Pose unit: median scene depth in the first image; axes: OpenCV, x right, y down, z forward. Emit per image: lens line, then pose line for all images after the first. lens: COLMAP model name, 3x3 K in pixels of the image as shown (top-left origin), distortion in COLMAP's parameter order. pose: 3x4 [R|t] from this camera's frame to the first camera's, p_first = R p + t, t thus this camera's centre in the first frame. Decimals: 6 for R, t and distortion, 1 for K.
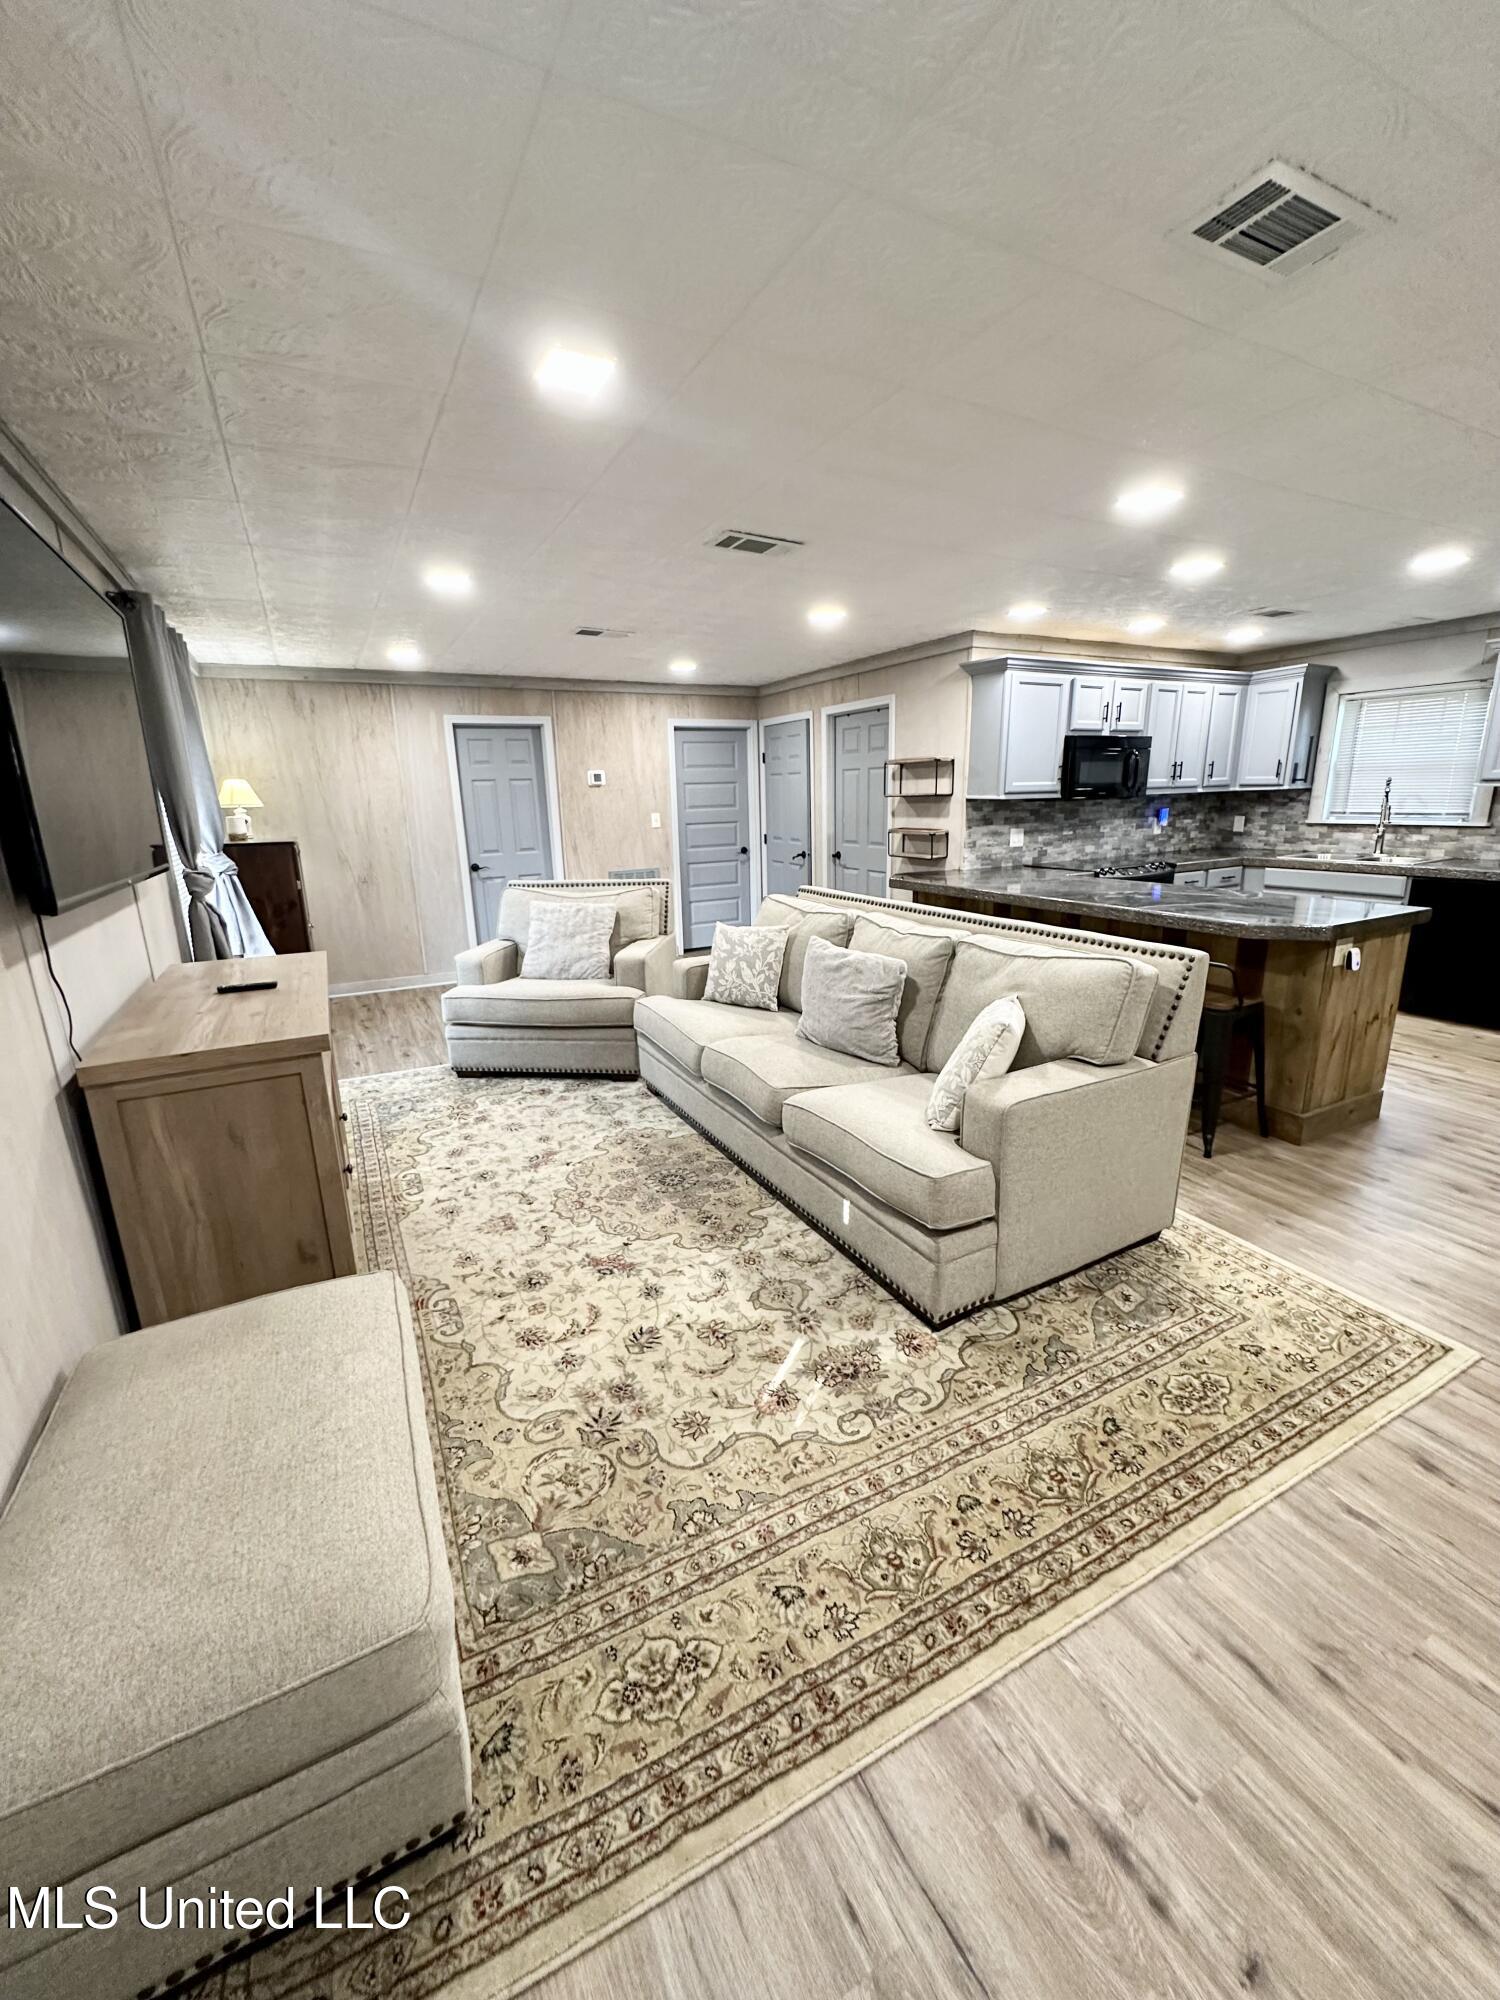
lens RADIAL K [[804.1, 0, 754.3], [0, 804.1, 1004.3], [0, 0, 1]] dist [-0.003842, -0.001324]
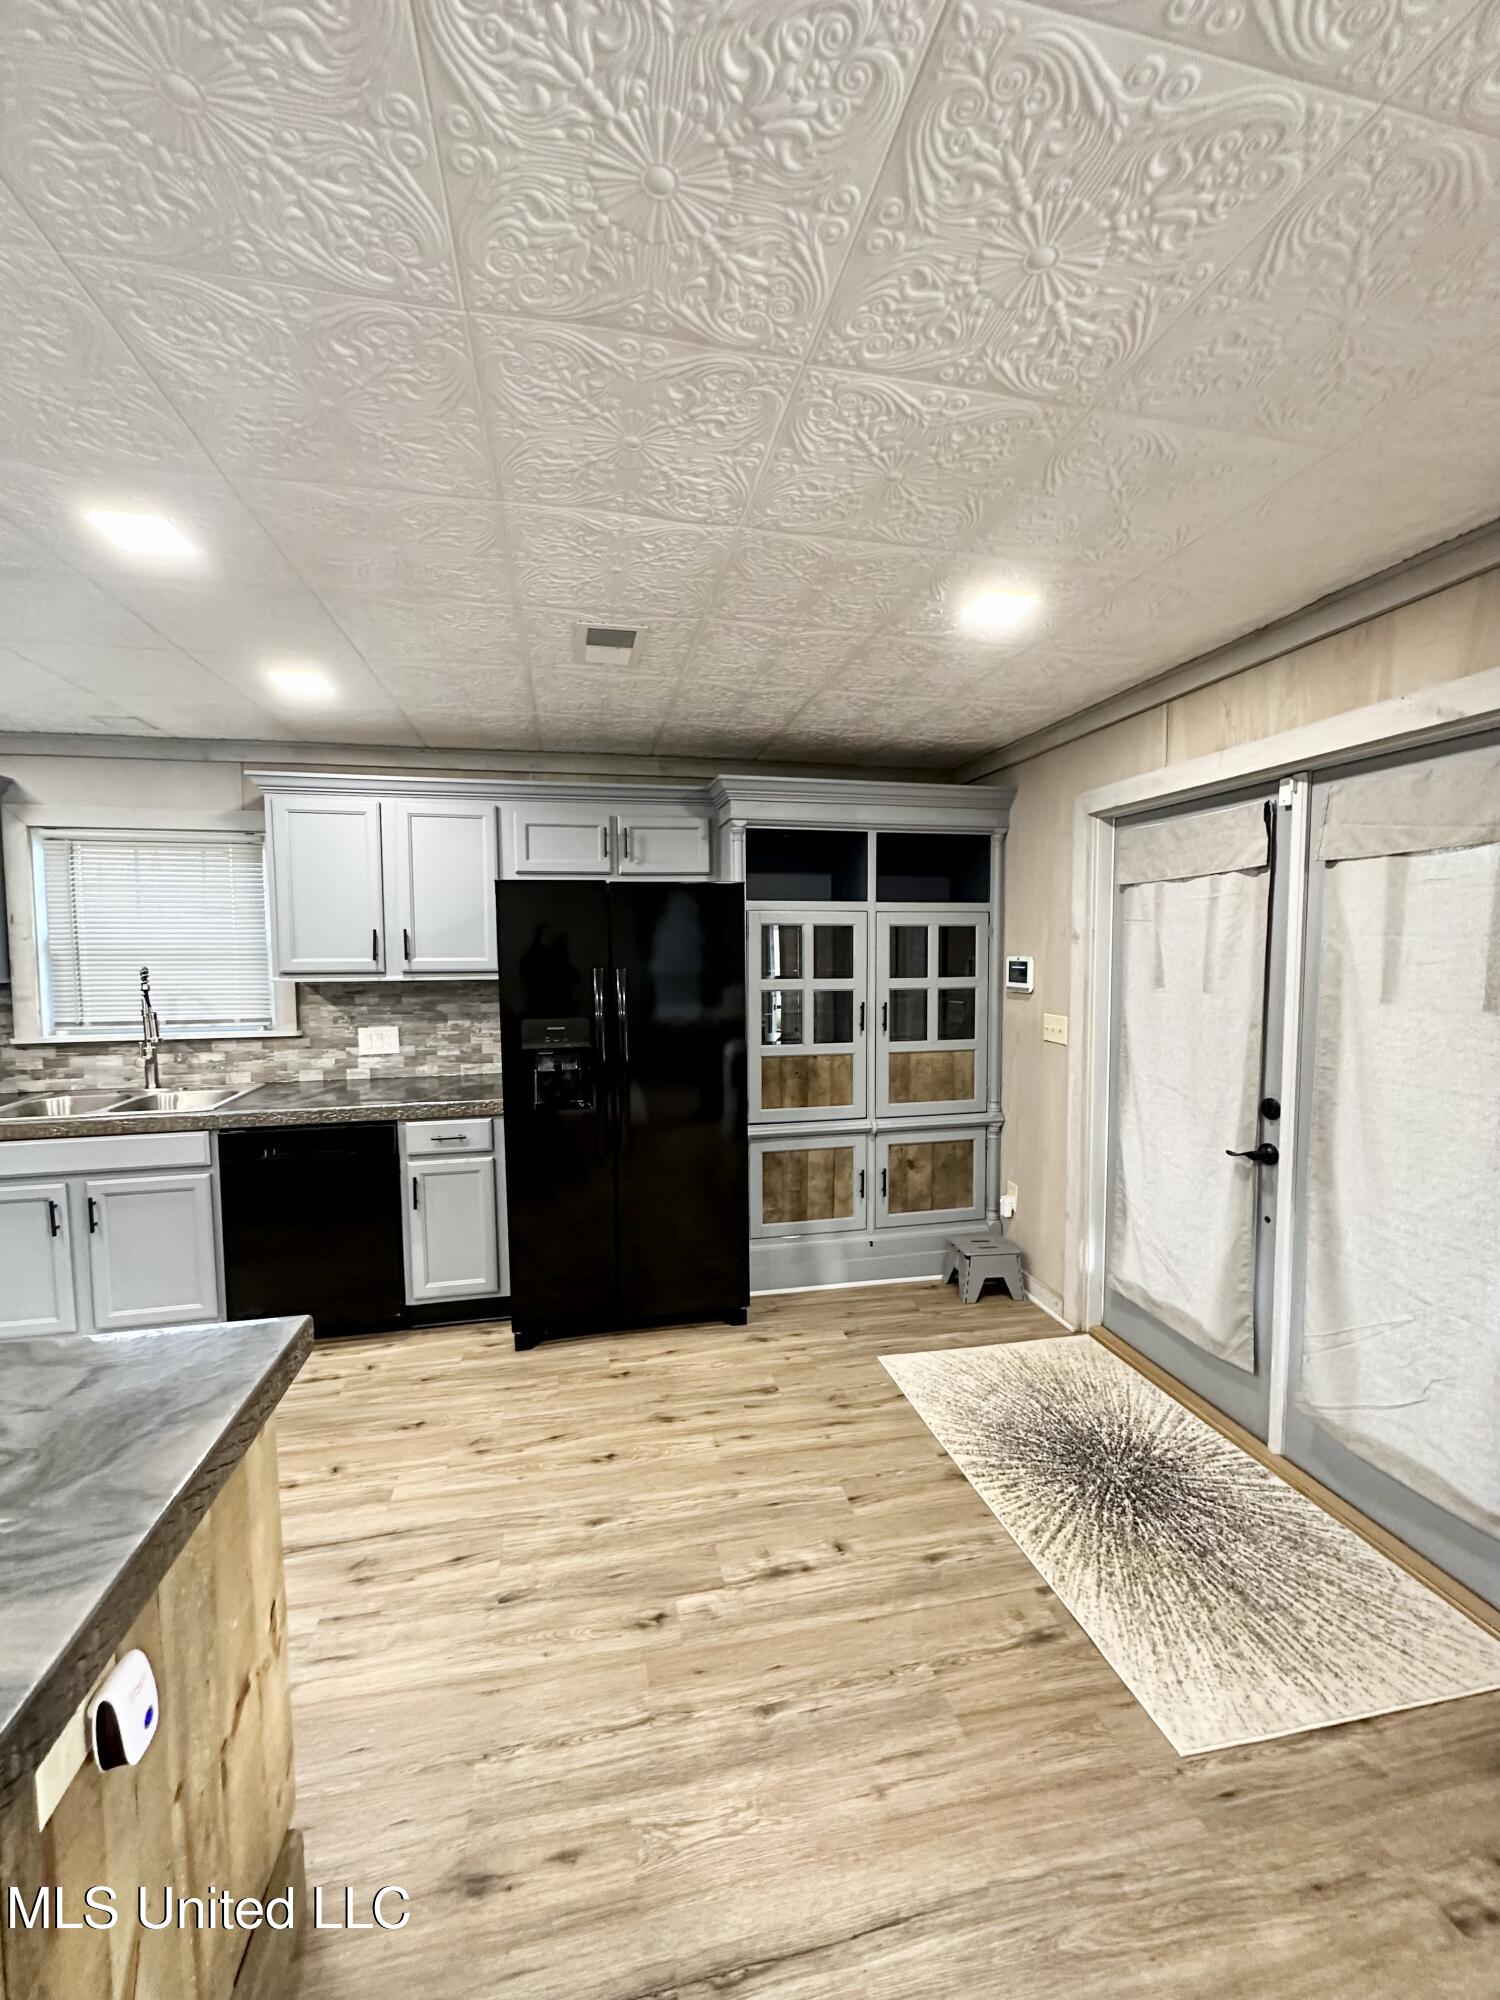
lens RADIAL K [[804.1, 0, 753.9], [0, 804.1, 1001.4], [0, 0, 1]] dist [-0.003842, -0.001324]
pose [[0.274942, -0.037553, 0.960727, 0.324615], [0.241491, 0.969901, -0.031199, -0.123623], [-0.930639, 0.240585, 0.275735, 0.395885]]
